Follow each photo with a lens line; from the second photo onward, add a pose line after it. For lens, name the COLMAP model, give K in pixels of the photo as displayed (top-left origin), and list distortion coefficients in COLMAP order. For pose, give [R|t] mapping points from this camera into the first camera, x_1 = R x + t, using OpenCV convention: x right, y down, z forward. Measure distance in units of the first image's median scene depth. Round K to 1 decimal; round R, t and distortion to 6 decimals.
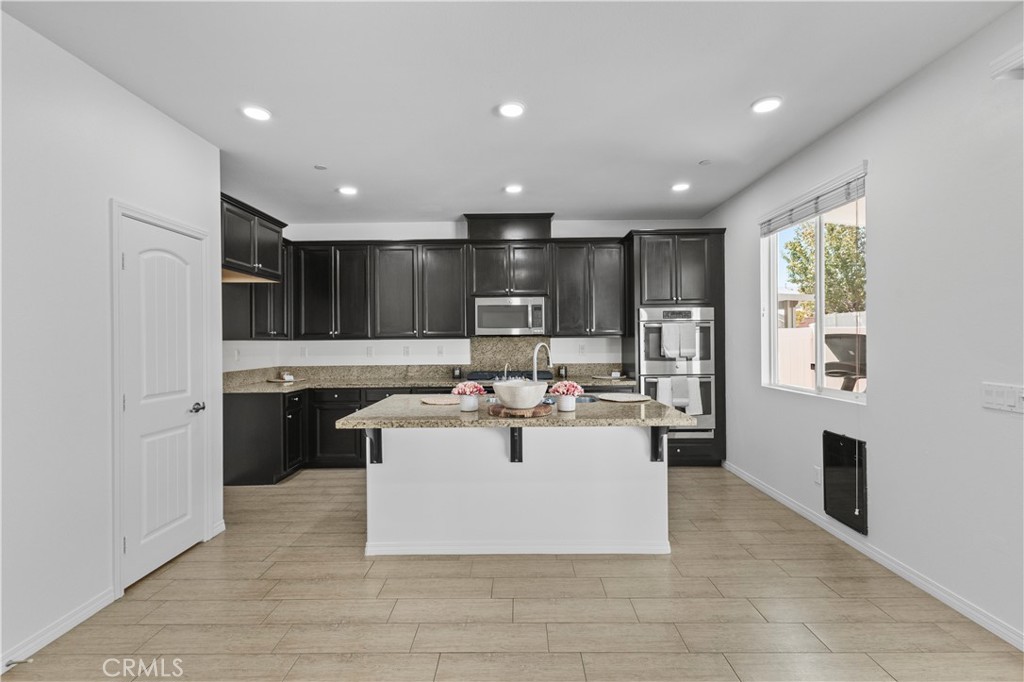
lens RADIAL K [[454.9, 0, 512.0], [0, 454.9, 341.0], [0, 0, 1]] dist [0.000049, -0.000020]
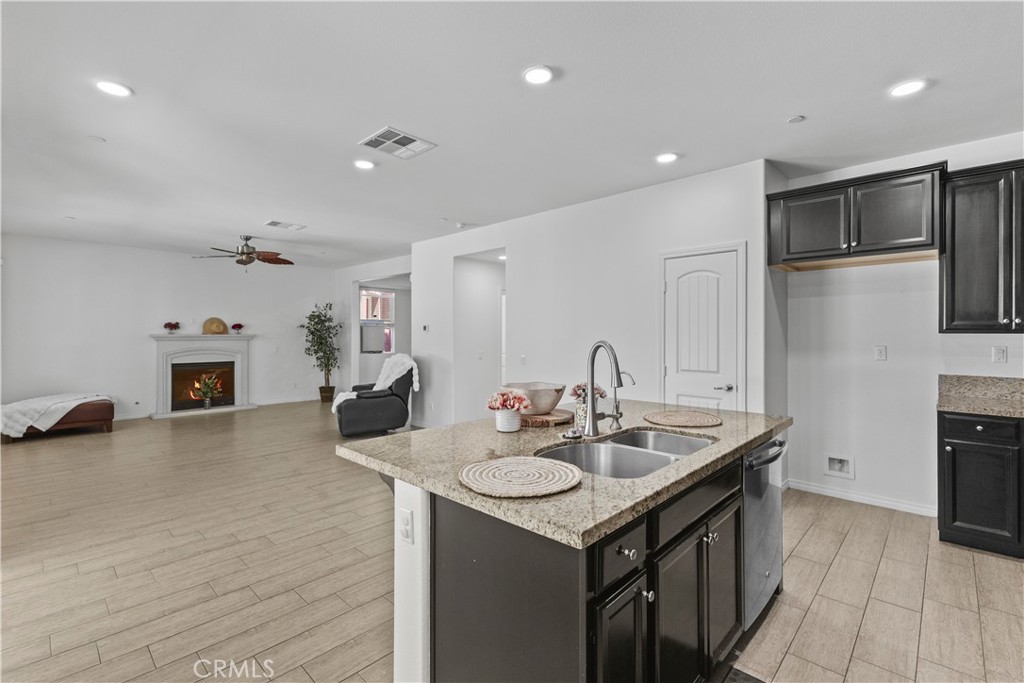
lens RADIAL K [[454.9, 0, 512.0], [0, 454.9, 341.5], [0, 0, 1]] dist [0.000049, -0.000020]
pose [[-0.684233, 0.007046, -0.729230, 0.571226], [-0.003661, 0.999908, 0.013096, 0.004004], [0.729254, 0.011630, -0.684144, 1.307162]]
